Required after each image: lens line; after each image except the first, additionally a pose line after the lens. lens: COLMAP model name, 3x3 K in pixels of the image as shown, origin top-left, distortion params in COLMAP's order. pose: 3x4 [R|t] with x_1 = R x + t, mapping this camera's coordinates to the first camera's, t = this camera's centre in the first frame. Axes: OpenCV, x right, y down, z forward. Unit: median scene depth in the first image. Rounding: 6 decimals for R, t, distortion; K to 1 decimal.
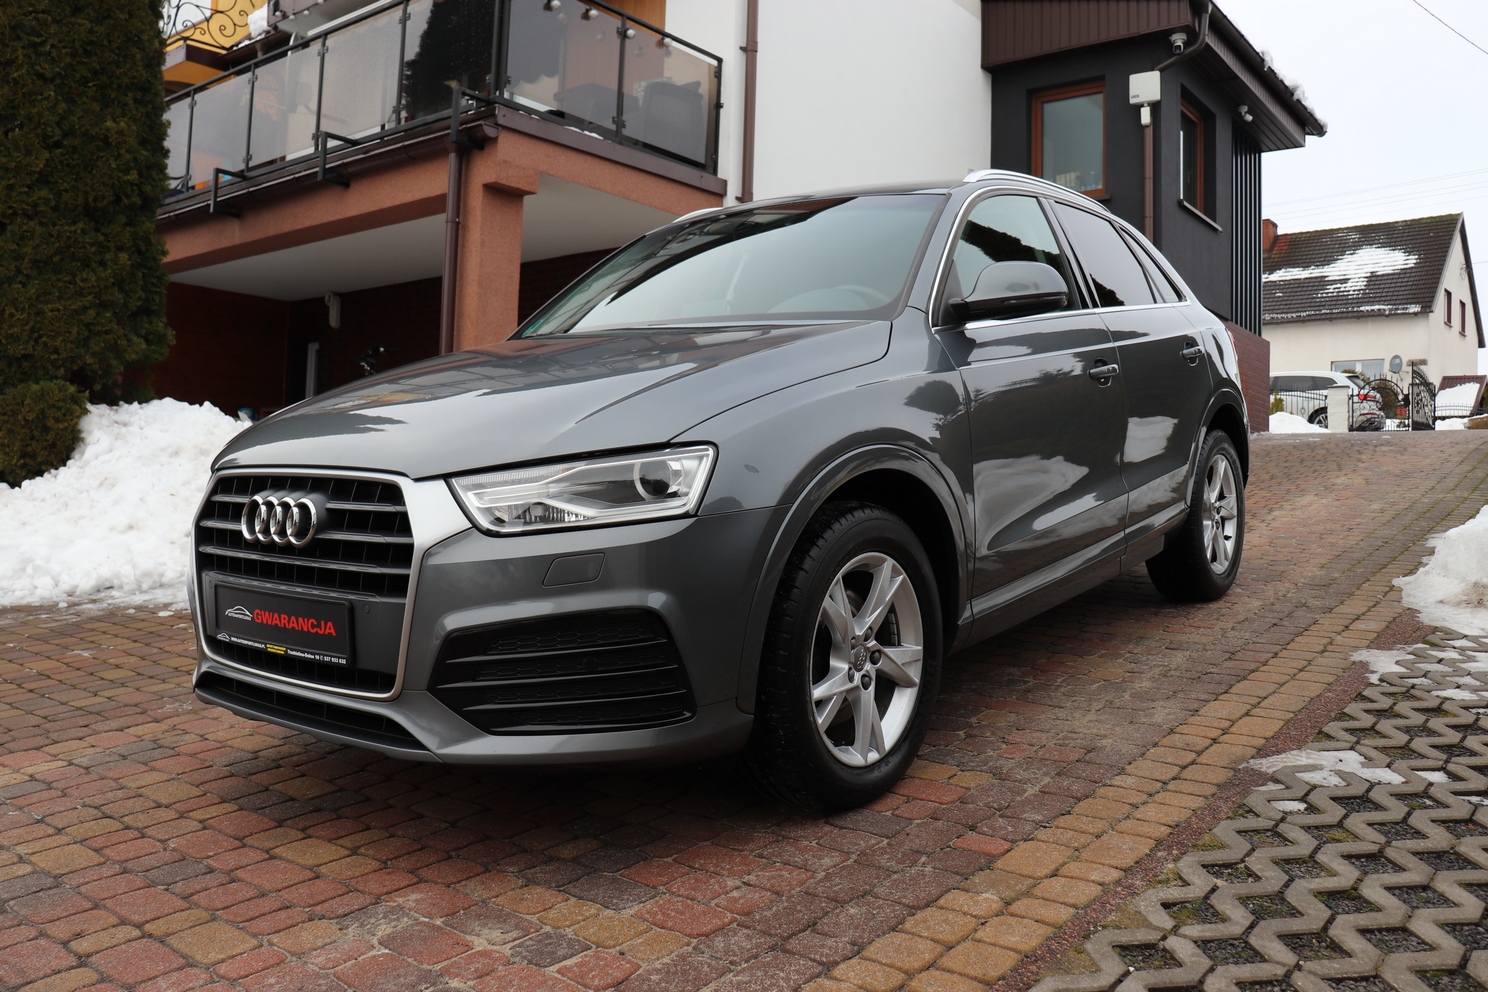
lens RADIAL K [[1234.3, 0, 726.8], [0, 1234.3, 485.7], [0, 0, 1]] dist [-0.180768, 0.164012]
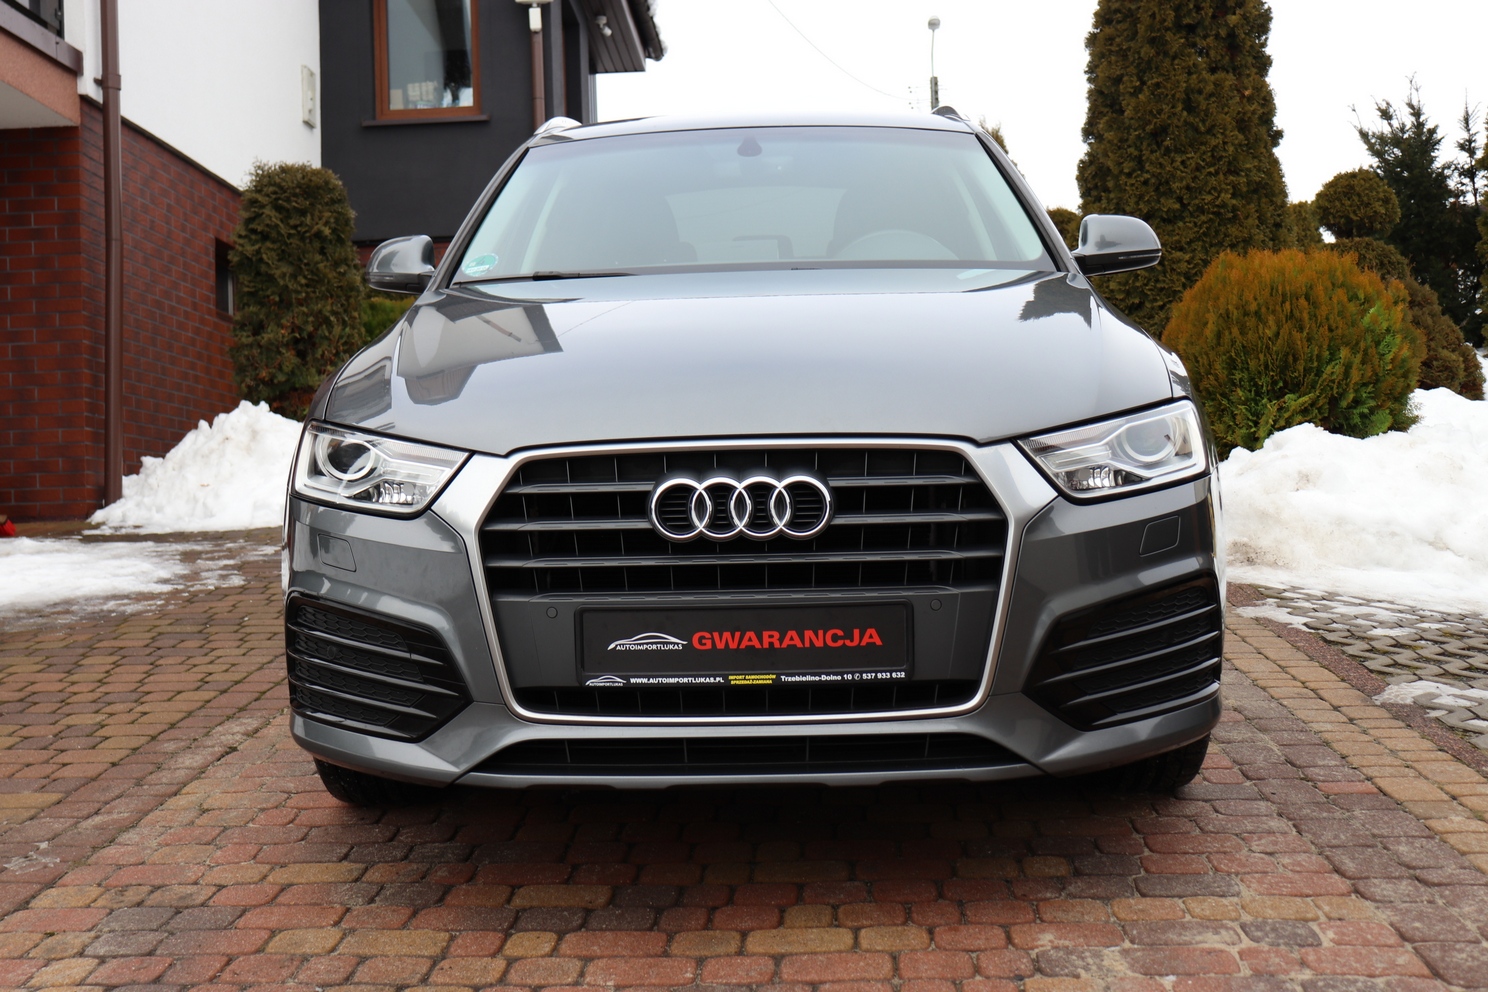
lens RADIAL K [[1632.9, 0, 744.0], [0, 1632.9, 496.0], [0, 0, 1]] dist [-0.010869, 0.001891]
pose [[0.803267, -0.044909, 0.593924, -0.978066], [0.044879, 0.998882, 0.014832, 0.006011], [-0.593926, 0.014741, 0.804385, 0.181228]]
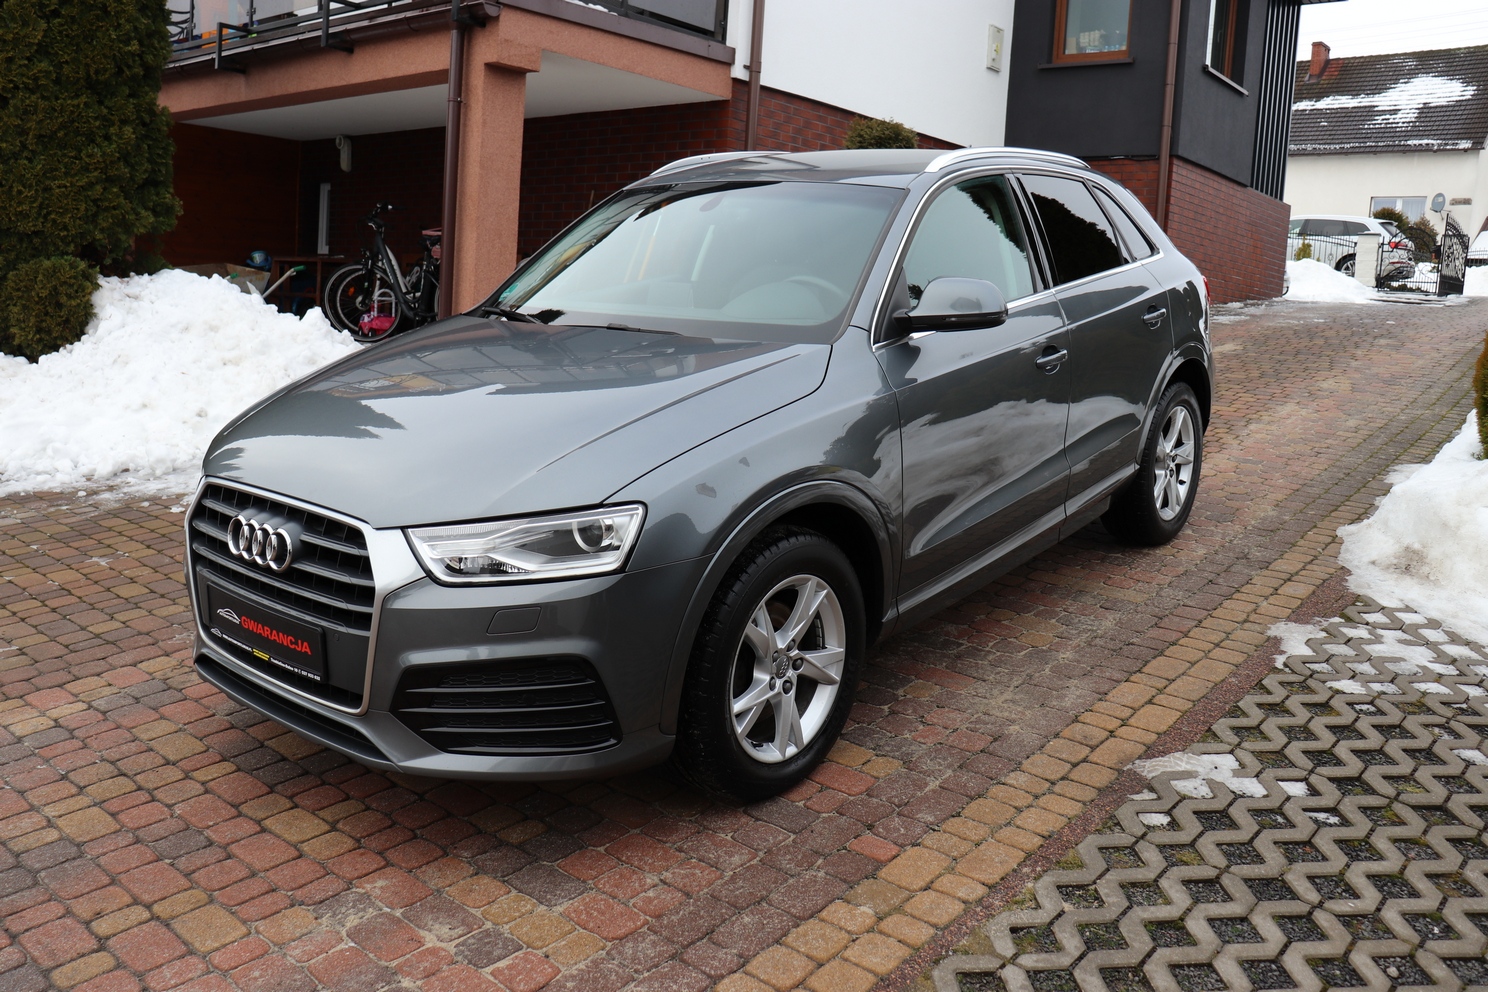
lens RADIAL K [[1234.3, 0, 726.8], [0, 1234.3, 485.7], [0, 0, 1]] dist [-0.180768, 0.164012]
pose [[0.999397, 0.030716, -0.016172, 0.076811], [-0.027775, 0.987014, 0.158217, -0.212162], [0.020822, -0.157673, 0.987272, -0.081894]]
